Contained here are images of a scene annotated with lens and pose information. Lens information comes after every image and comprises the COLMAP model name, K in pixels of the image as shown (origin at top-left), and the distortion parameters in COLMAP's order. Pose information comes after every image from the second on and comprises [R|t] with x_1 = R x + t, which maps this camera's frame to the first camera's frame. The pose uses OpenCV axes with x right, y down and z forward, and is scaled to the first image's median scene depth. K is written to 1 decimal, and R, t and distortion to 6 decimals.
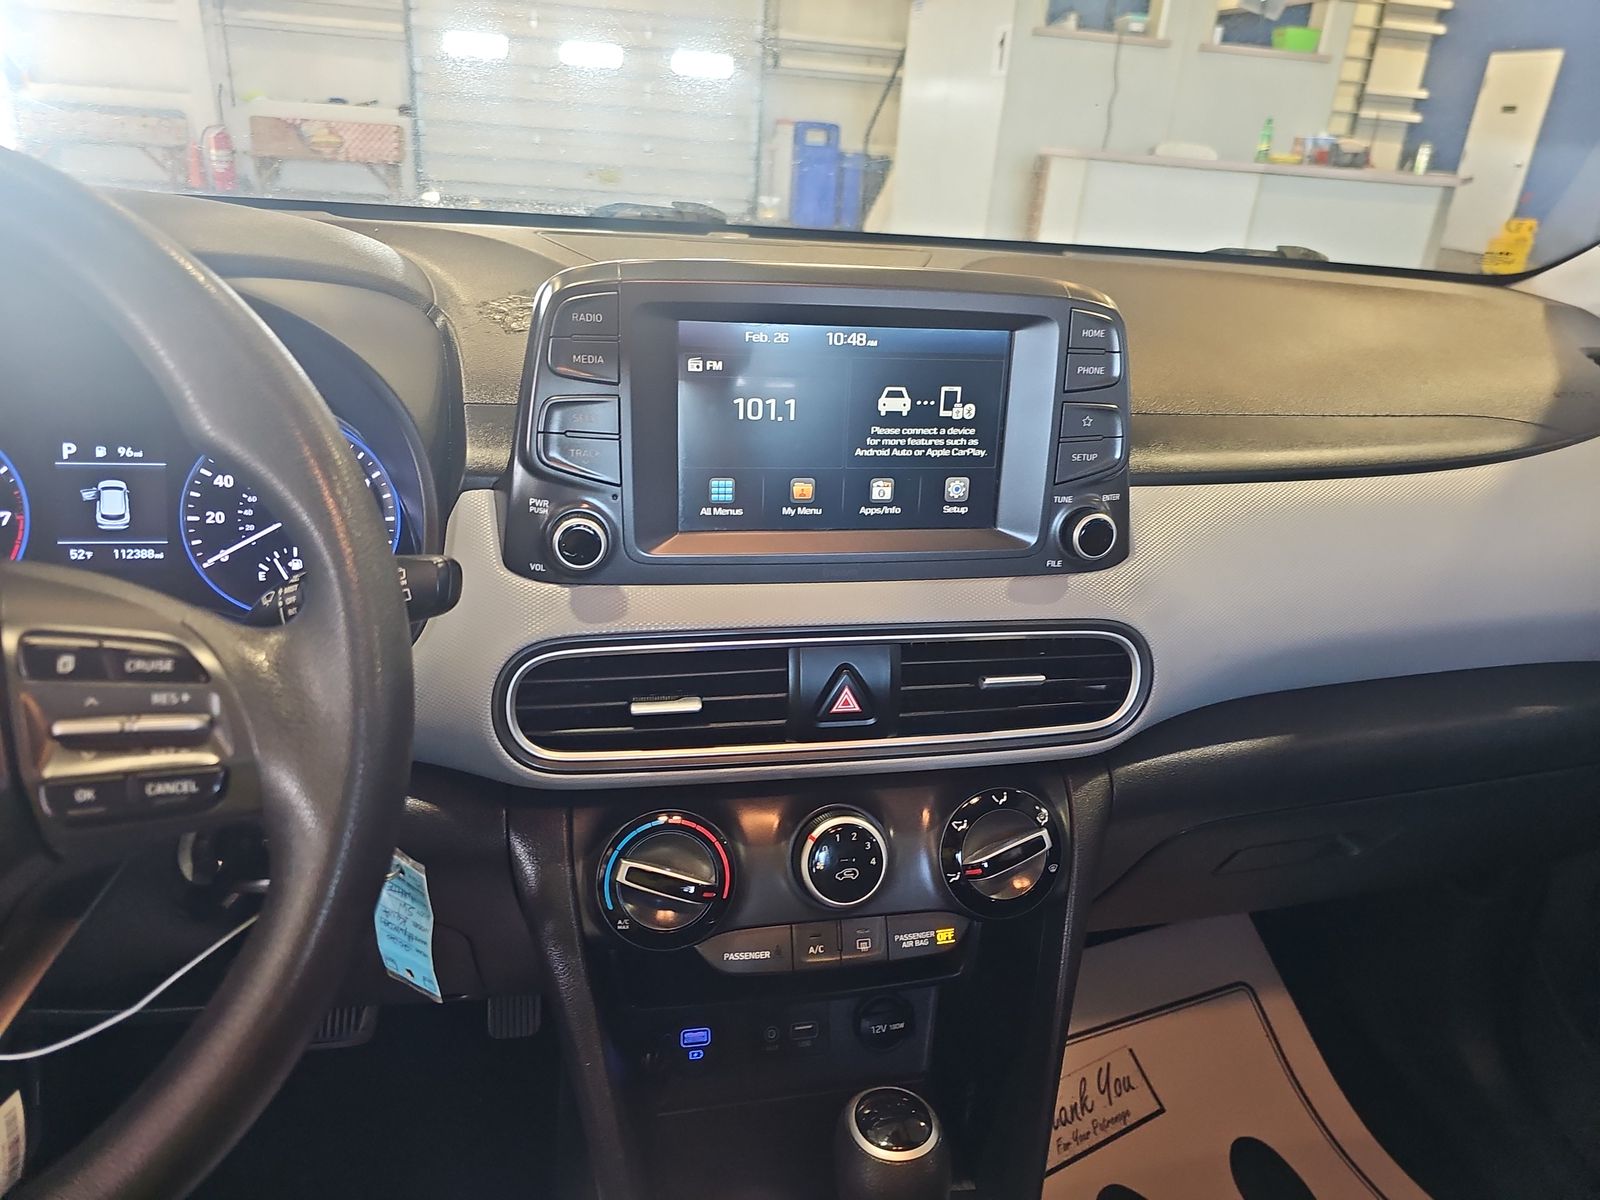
lens RADIAL K [[1055.9, 0, 815.1], [0, 1055.9, 594.3], [0, 0, 1]] dist [0.045174, -0.057424]
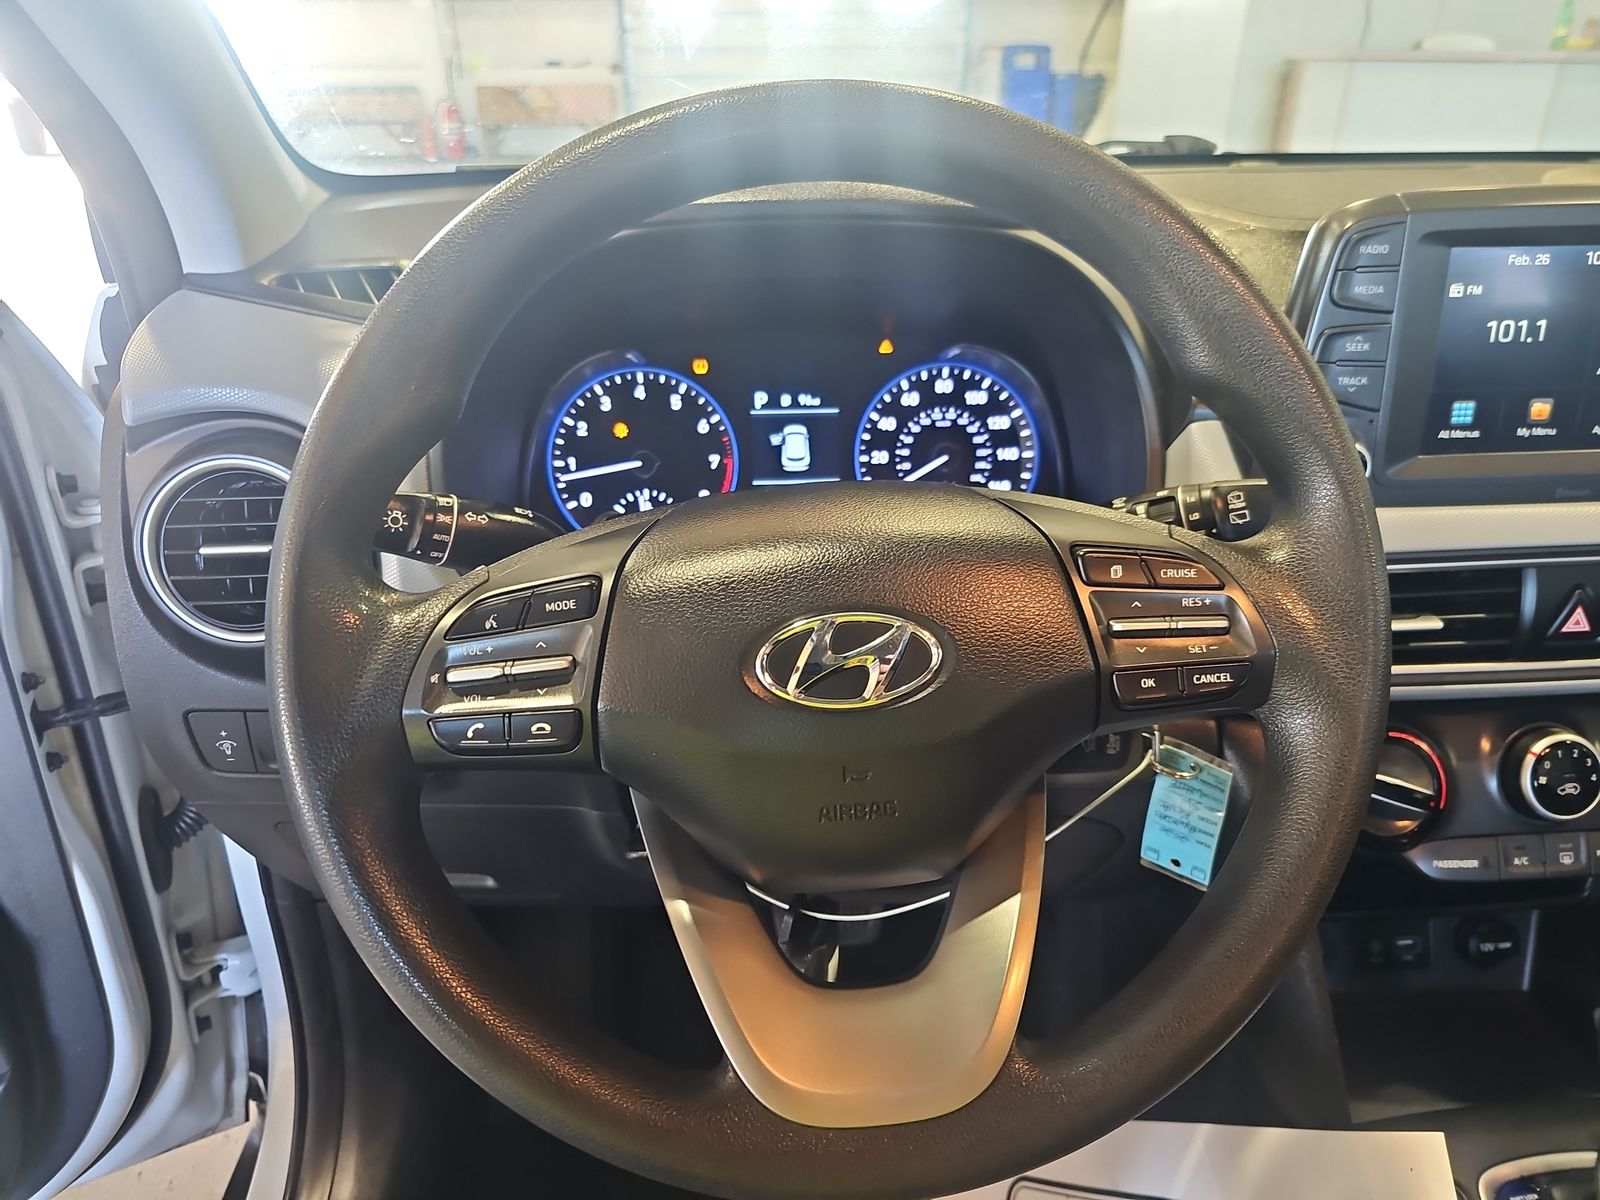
lens RADIAL K [[1096.1, 0, 699.2], [0, 1096.1, 600.4], [0, 0, 1]] dist [0.003360, -0.005975]
pose [[0.987454, -0.006443, -0.157775, -0.576191], [0.013507, 0.998951, 0.043744, 0.023232], [0.157328, -0.045327, 0.986506, -0.150738]]
